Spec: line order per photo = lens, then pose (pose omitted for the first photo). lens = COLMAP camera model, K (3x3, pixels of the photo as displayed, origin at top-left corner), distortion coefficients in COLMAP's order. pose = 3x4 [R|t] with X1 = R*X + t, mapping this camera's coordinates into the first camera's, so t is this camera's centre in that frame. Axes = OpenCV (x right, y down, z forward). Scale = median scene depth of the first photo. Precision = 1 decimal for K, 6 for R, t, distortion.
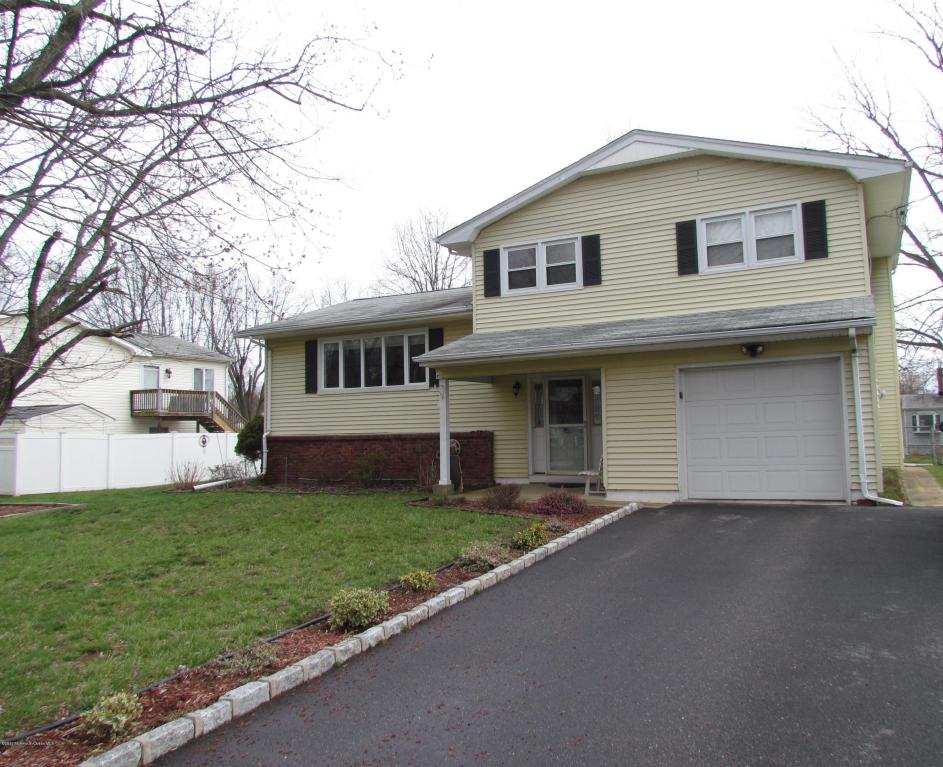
lens RADIAL K [[769.9, 0, 471.5], [0, 769.9, 383.5], [0, 0, 1]] dist [-0.000676, 0.000309]
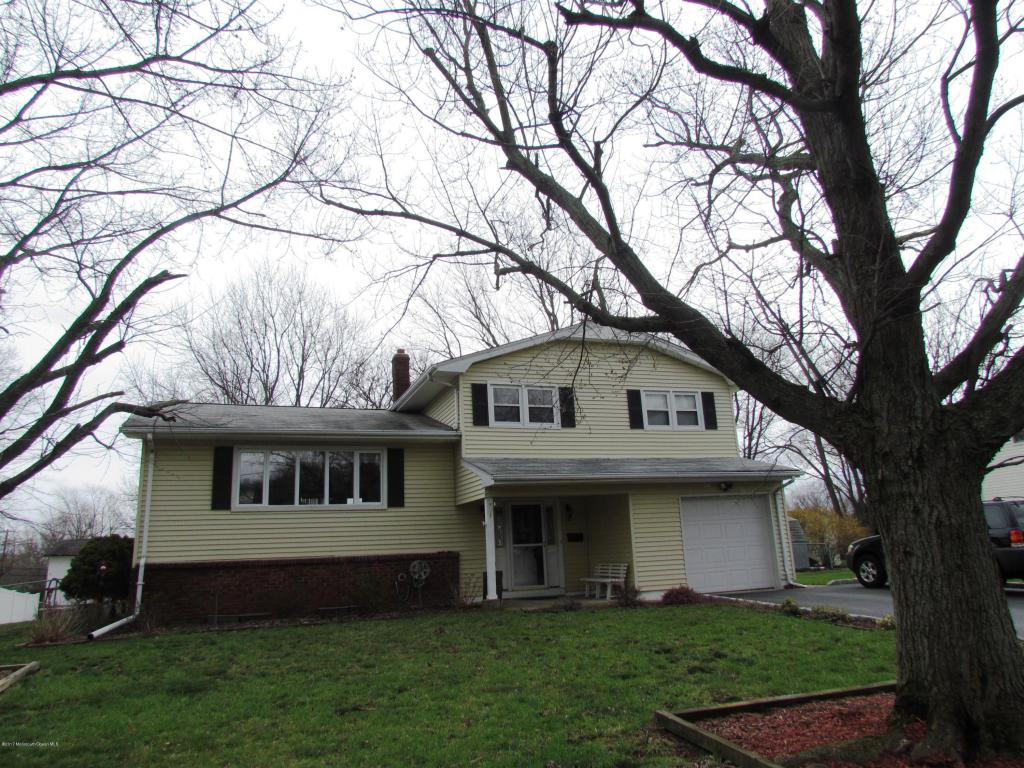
lens RADIAL K [[771.6, 0, 512.0], [0, 771.6, 384.0], [0, 0, 1]] dist [-0.010658, -0.001951]
pose [[0.660358, 0.164674, 0.732673, -0.812841], [-0.014717, 0.978311, -0.206618, 0.060455], [-0.750806, 0.125659, 0.648459, 0.258528]]
